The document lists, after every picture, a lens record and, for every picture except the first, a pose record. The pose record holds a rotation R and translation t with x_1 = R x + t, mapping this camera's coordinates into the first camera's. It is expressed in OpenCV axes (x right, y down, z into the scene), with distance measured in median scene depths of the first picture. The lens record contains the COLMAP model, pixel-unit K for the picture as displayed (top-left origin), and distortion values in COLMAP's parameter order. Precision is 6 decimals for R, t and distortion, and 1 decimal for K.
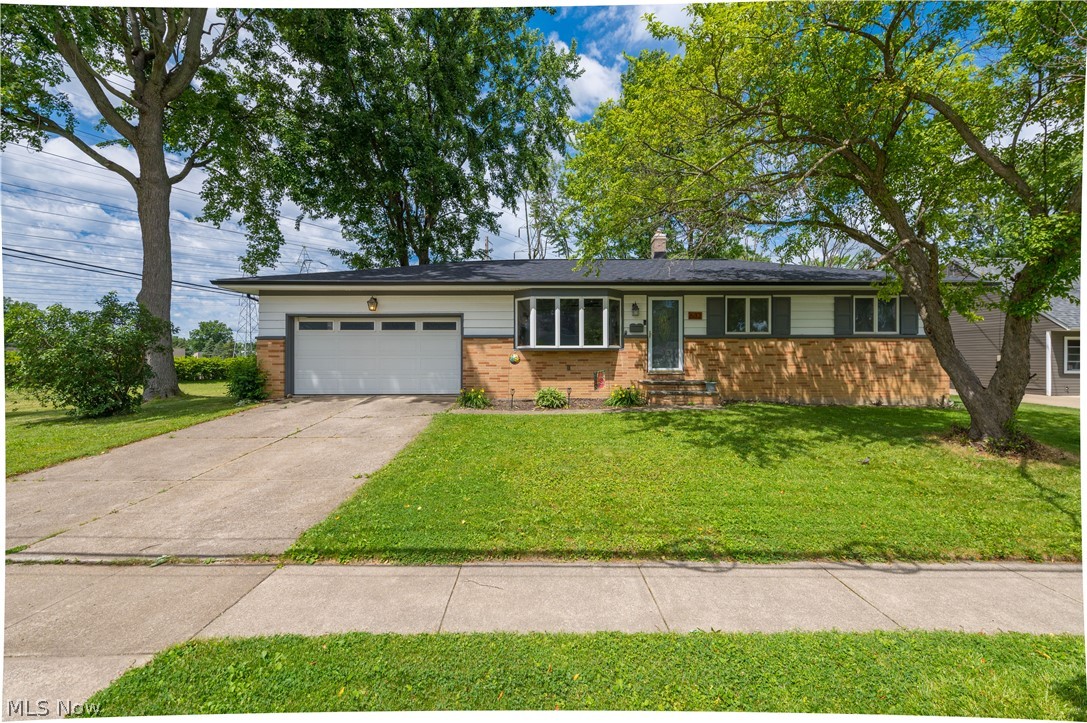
lens RADIAL K [[436.6, 0, 541.1], [0, 436.6, 361.1], [0, 0, 1]] dist [0.004106, 0.000205]
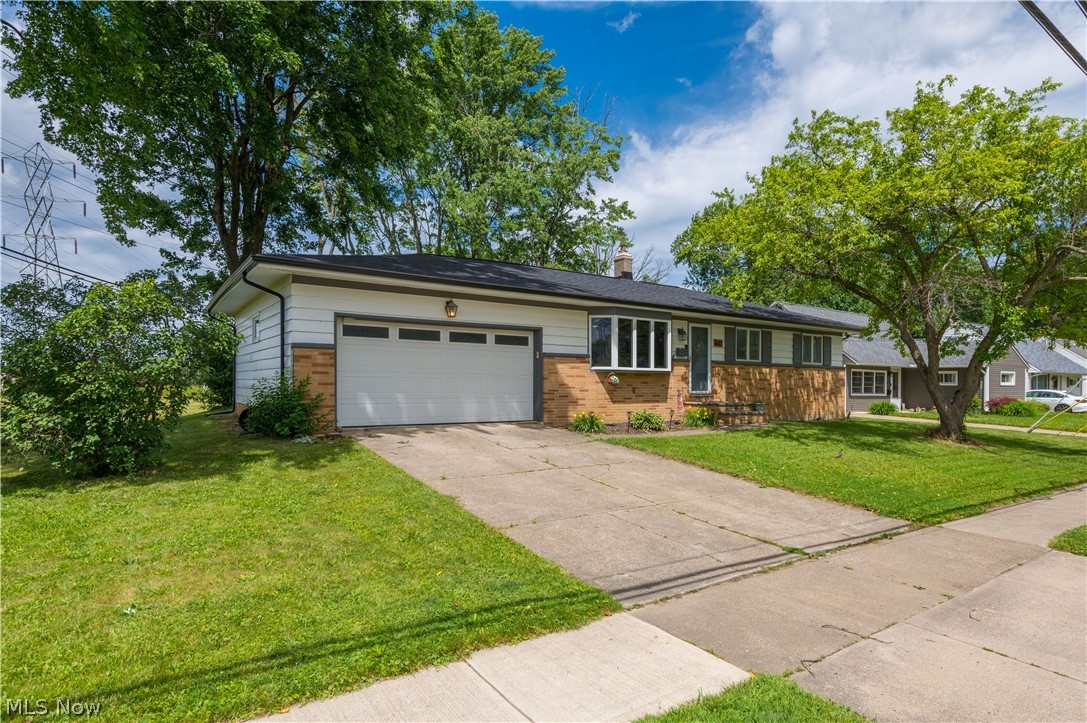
lens RADIAL K [[586.8, 0, 547.0], [0, 586.8, 365.9], [0, 0, 1]] dist [-0.002869, 0.000062]
pose [[0.826317, 0.026134, 0.562598, -0.836119], [-0.013090, 0.999544, -0.027206, -0.001089], [-0.563053, 0.015117, 0.826283, 0.025264]]
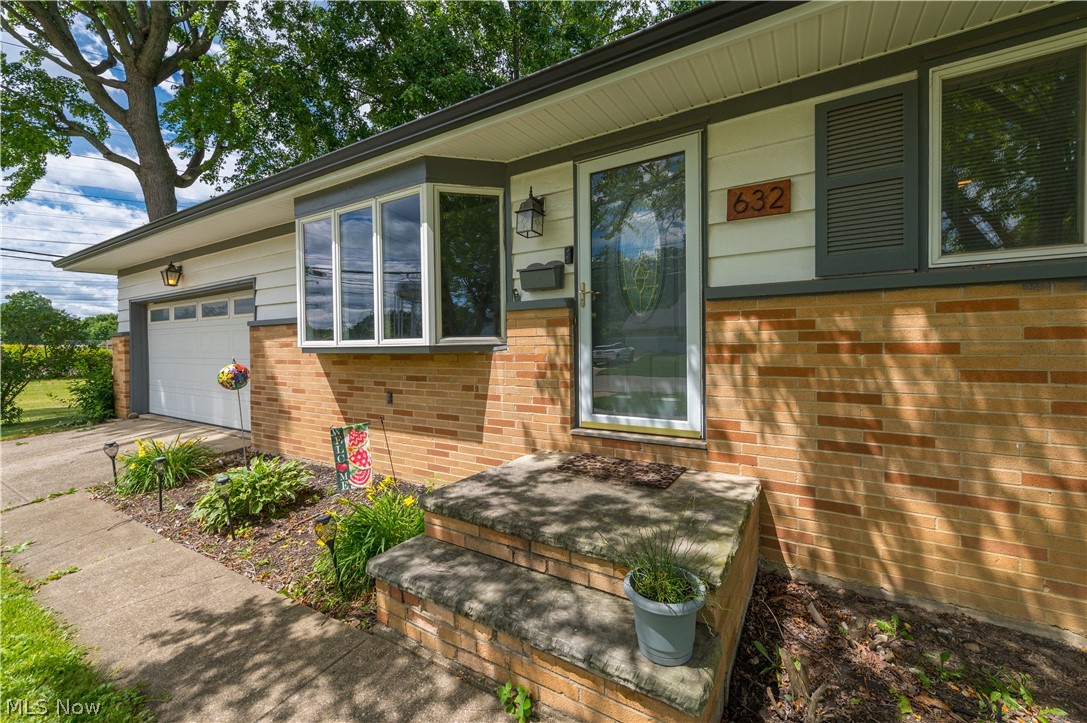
lens RADIAL K [[430.3, 0, 548.1], [0, 430.3, 337.3], [0, 0, 1]] dist [0.002784, -0.000431]
pose [[0.855988, -0.018336, -0.516671, 0.375803], [0.020338, 0.999792, -0.001787, -0.033374], [0.516596, -0.008979, 0.856182, 0.751078]]
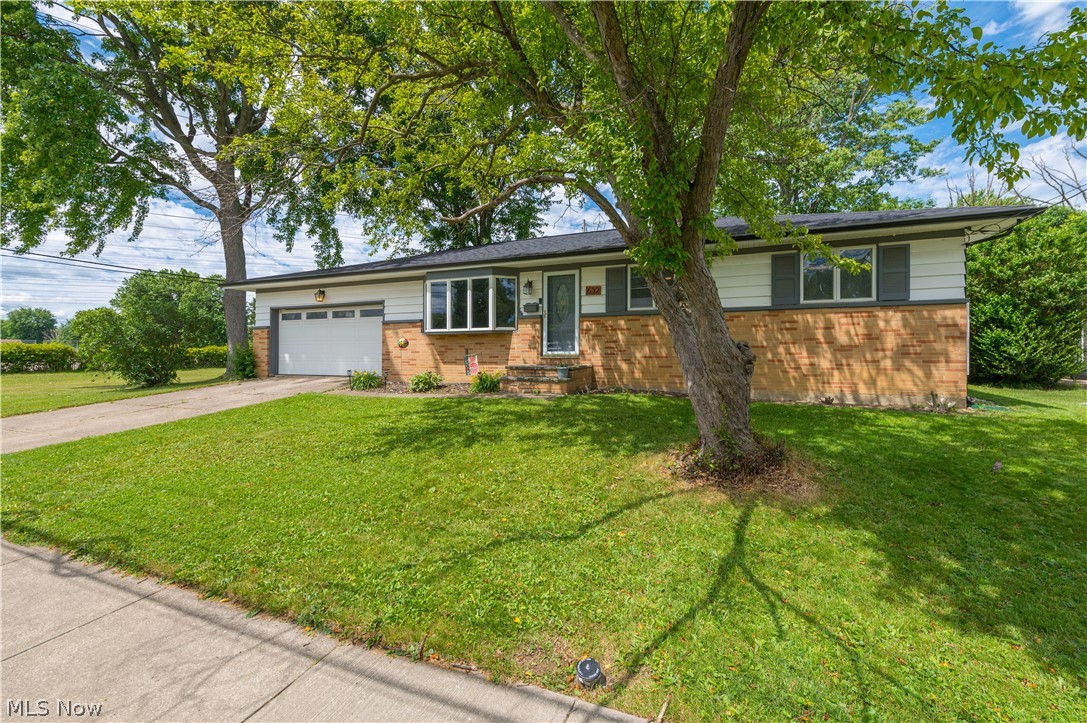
lens RADIAL K [[448.5, 0, 548.0], [0, 448.5, 337.0], [0, 0, 1]] dist [0.000884, 0.000112]
pose [[0.922177, -0.015492, -0.386457, 0.615567], [0.008814, 0.999780, -0.019045, 0.004030], [0.386667, 0.014157, 0.922111, 0.149605]]
